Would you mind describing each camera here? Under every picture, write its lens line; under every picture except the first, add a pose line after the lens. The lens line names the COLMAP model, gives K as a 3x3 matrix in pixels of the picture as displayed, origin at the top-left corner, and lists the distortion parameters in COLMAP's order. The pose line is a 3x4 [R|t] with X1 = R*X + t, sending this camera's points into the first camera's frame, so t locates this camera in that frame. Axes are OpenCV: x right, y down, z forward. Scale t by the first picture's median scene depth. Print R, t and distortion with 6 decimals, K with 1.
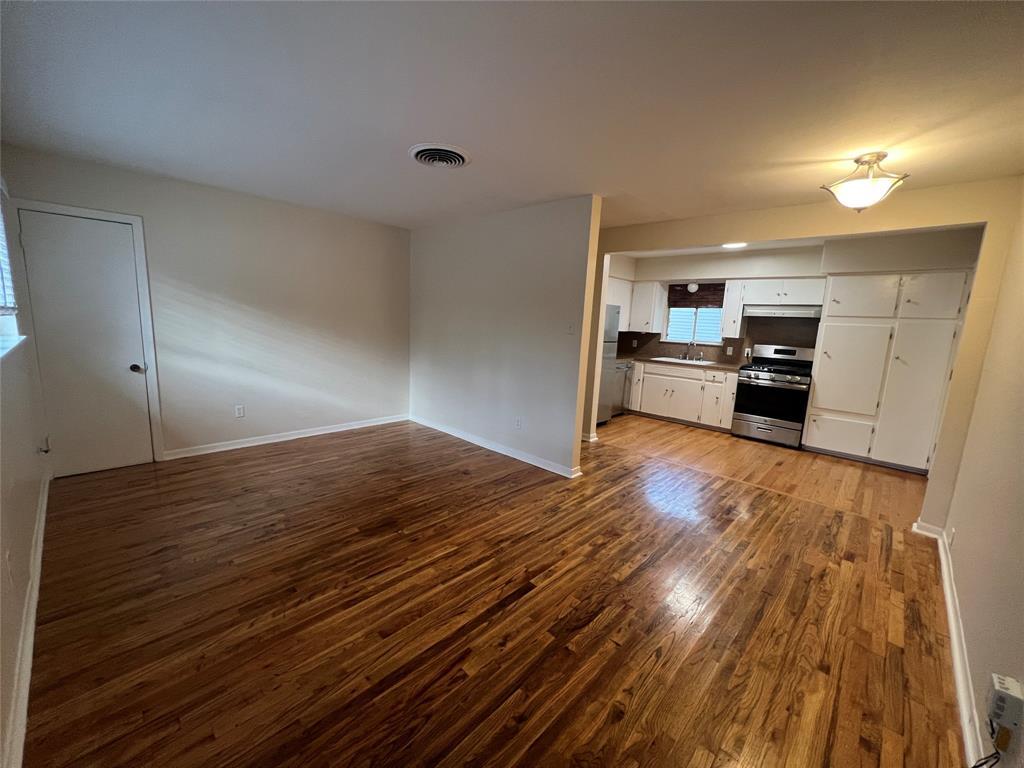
lens RADIAL K [[411.2, 0, 512.2], [0, 411.2, 381.4], [0, 0, 1]] dist [0.000576, 0.000072]
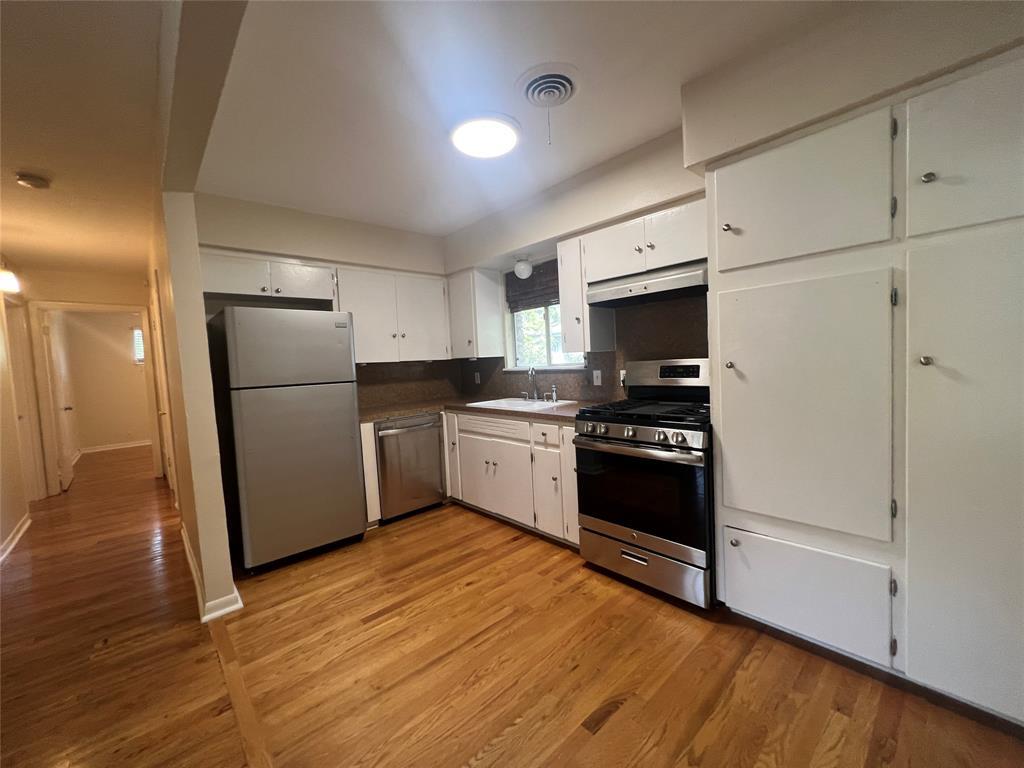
lens RADIAL K [[411.2, 0, 507.5], [0, 411.2, 383.0], [0, 0, 1]] dist [0.000576, 0.000072]
pose [[0.991372, -0.095115, -0.090189, 0.661022], [0.086758, 0.991930, -0.092451, -0.041432], [0.098255, 0.083828, 0.991624, 0.674533]]
